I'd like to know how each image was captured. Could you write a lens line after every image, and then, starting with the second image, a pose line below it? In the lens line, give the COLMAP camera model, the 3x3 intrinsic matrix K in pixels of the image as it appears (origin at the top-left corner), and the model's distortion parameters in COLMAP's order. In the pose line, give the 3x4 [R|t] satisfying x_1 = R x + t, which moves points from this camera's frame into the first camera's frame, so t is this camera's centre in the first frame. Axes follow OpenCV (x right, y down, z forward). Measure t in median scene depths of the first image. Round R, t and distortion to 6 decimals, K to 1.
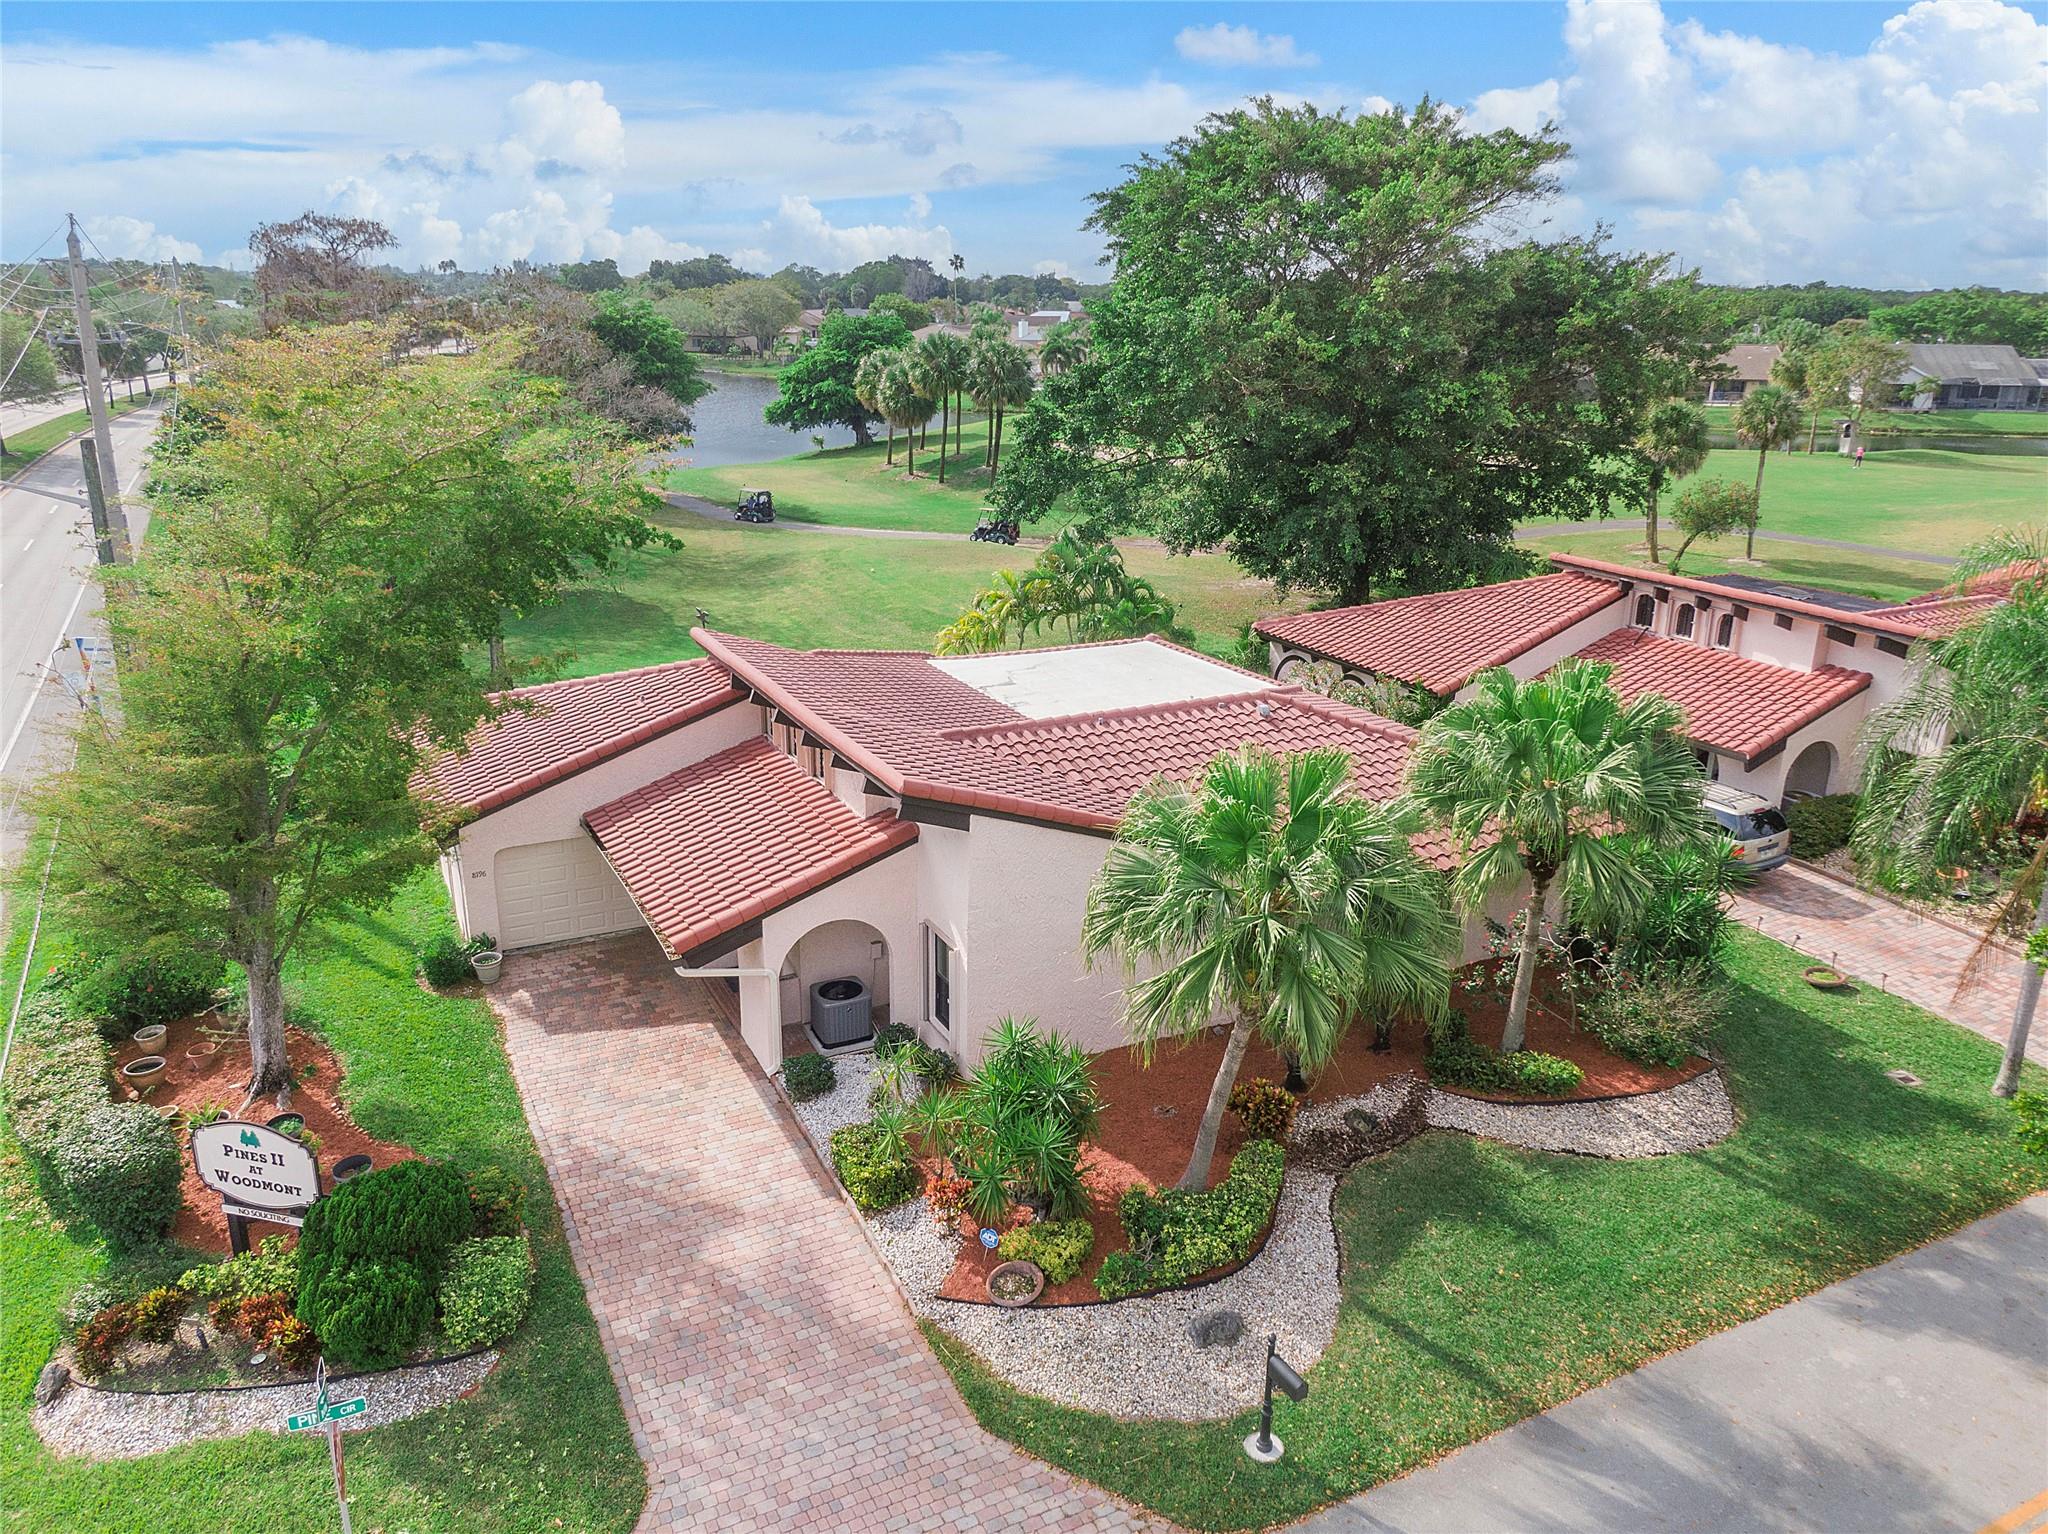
lens RADIAL K [[1464.5, 0, 1024.0], [0, 1464.5, 767.0], [0, 0, 1]] dist [0.022279, -0.036493]
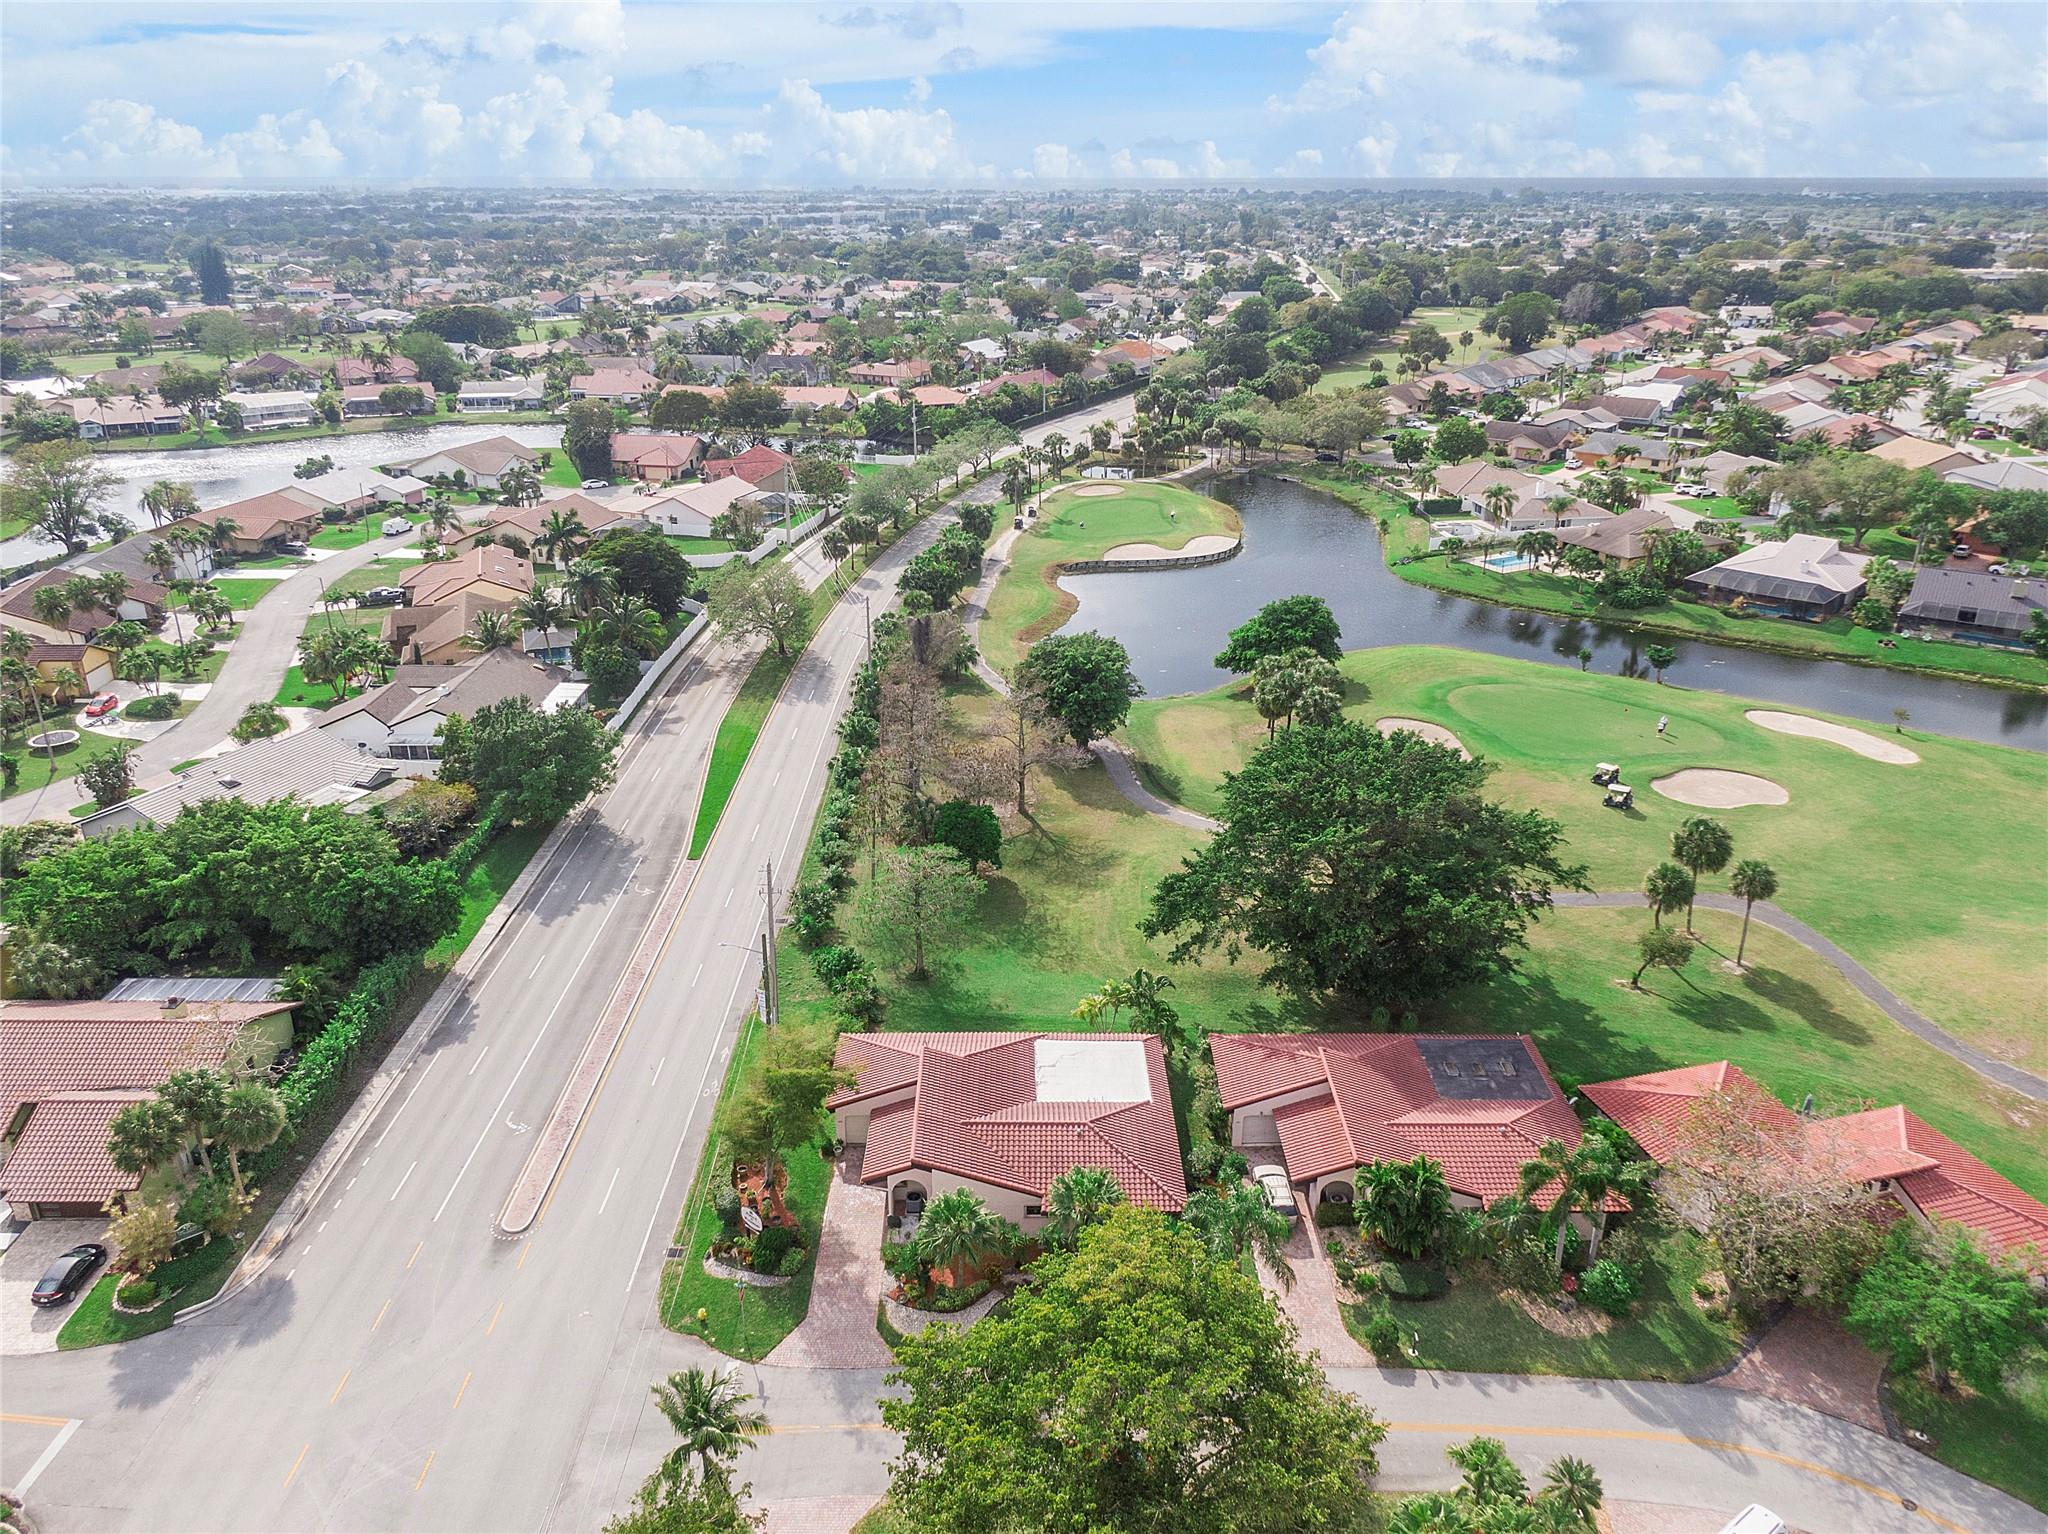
lens RADIAL K [[1460.7, 0, 1024.0], [0, 1460.7, 767.0], [0, 0, 1]] dist [0.046021, -0.072554]
pose [[0.891047, 0.154678, -0.426743, 1.717459], [-0.126485, 0.987520, 0.093836, -1.452238], [0.435931, -0.029636, 0.899492, -2.346122]]
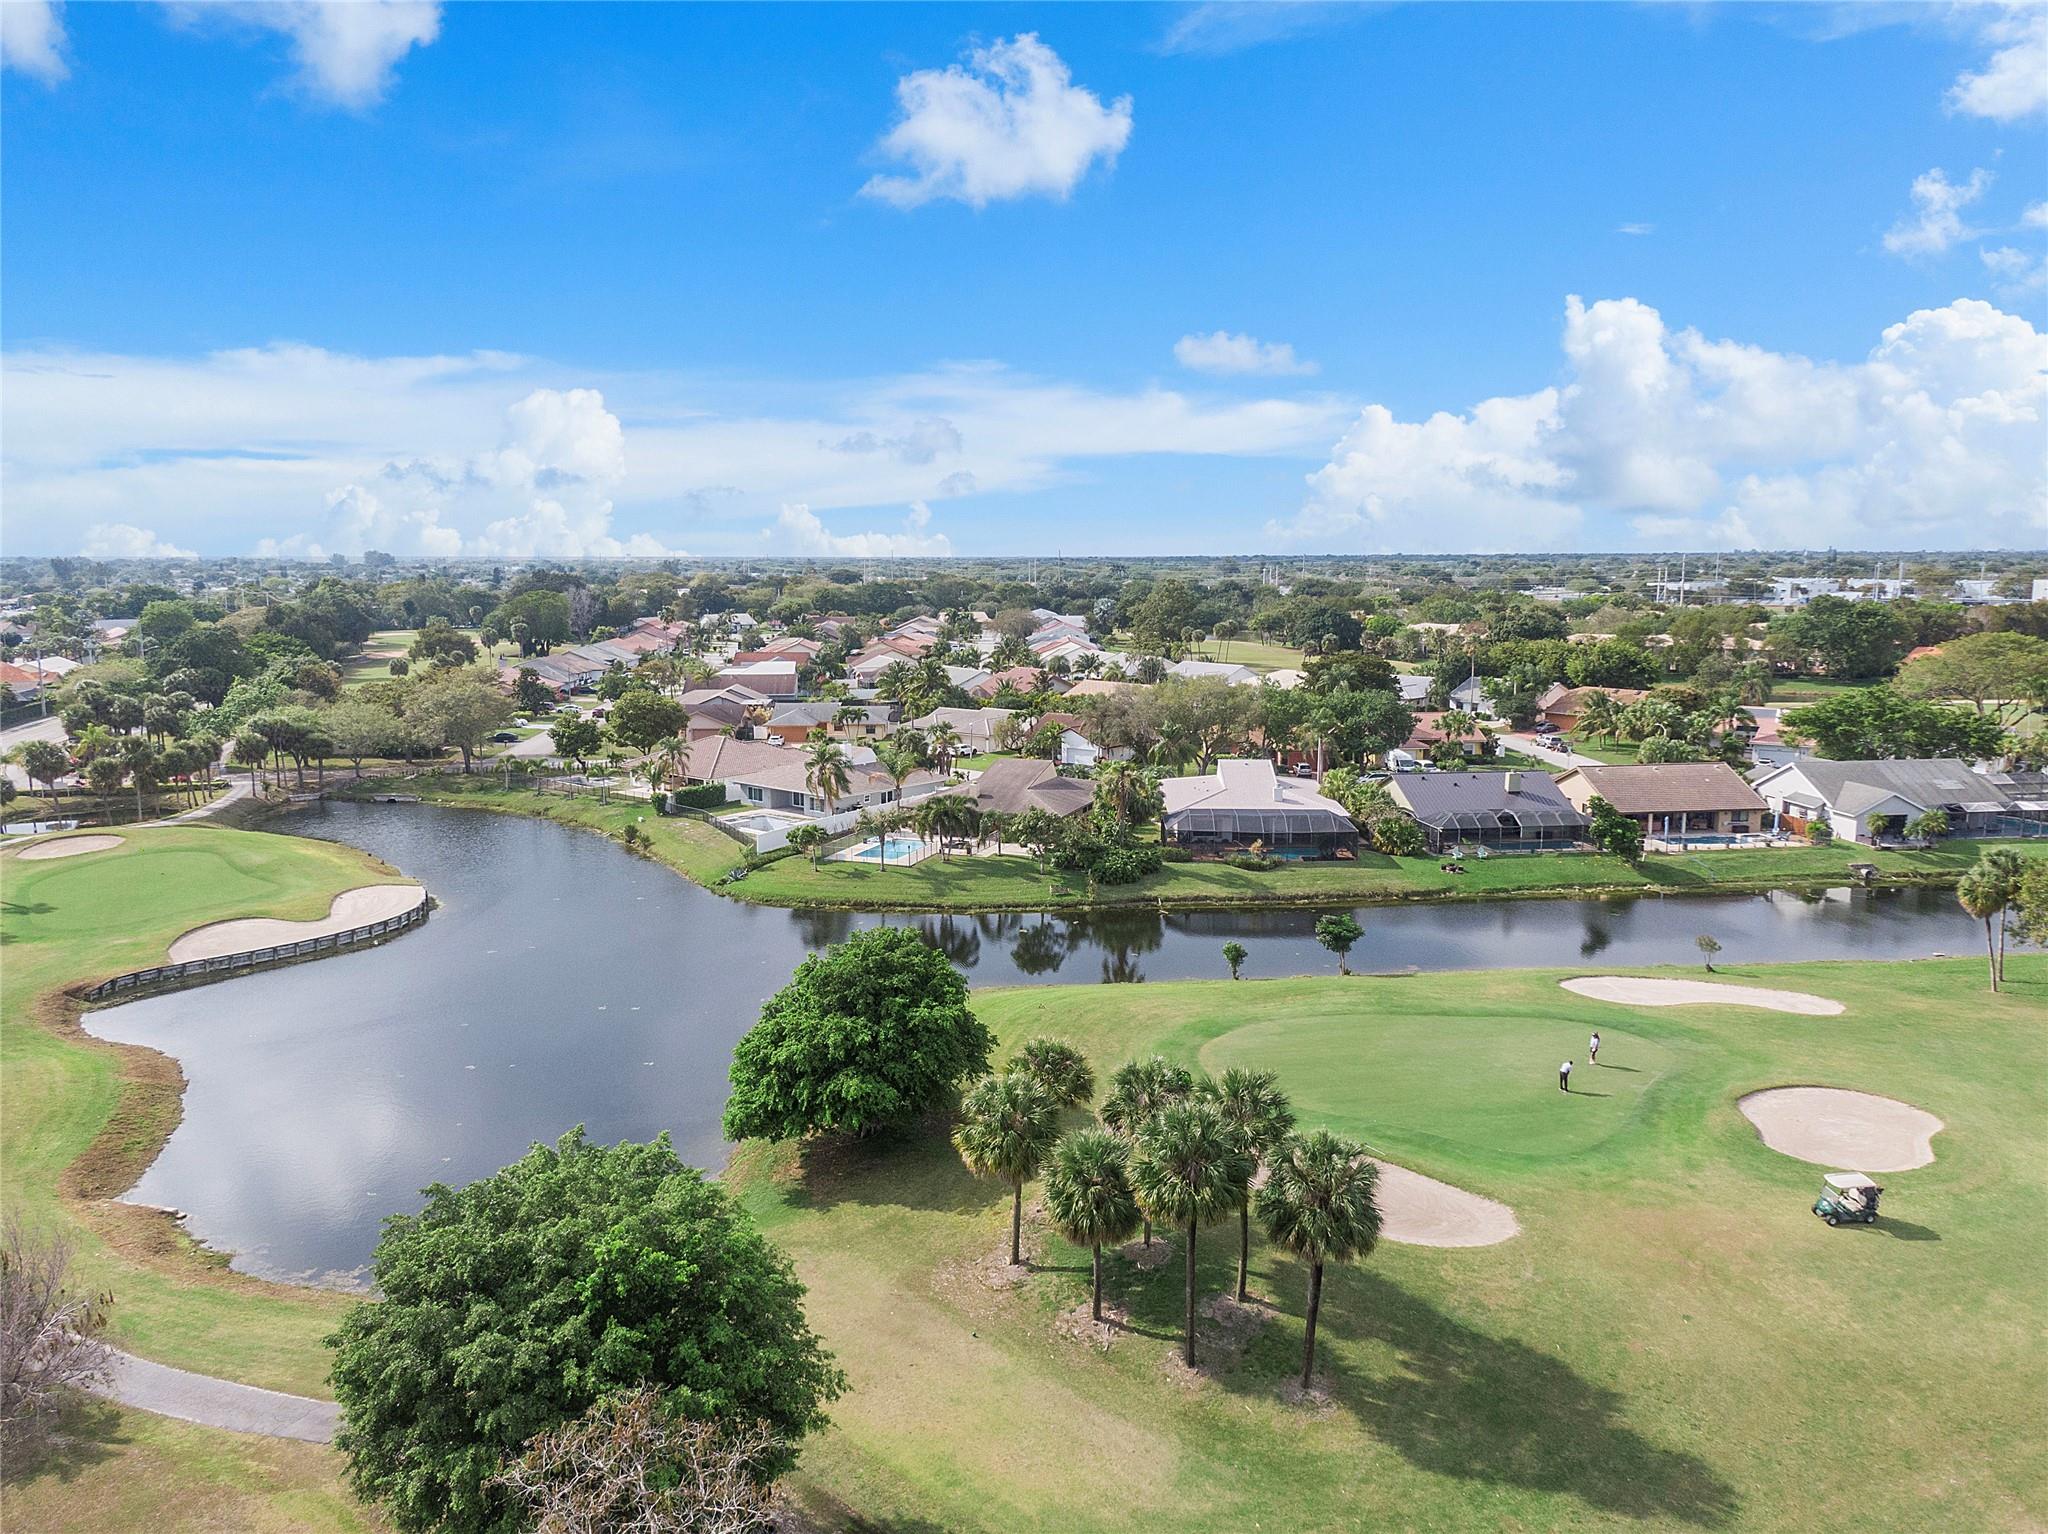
lens RADIAL K [[1460.7, 0, 1024.0], [0, 1460.7, 767.0], [0, 0, 1]] dist [0.046021, -0.072554]
pose [[0.963911, -0.051552, 0.261184, -1.212873], [0.094908, 0.983154, -0.156209, -1.624285], [-0.248731, 0.175360, 0.952566, 2.167886]]
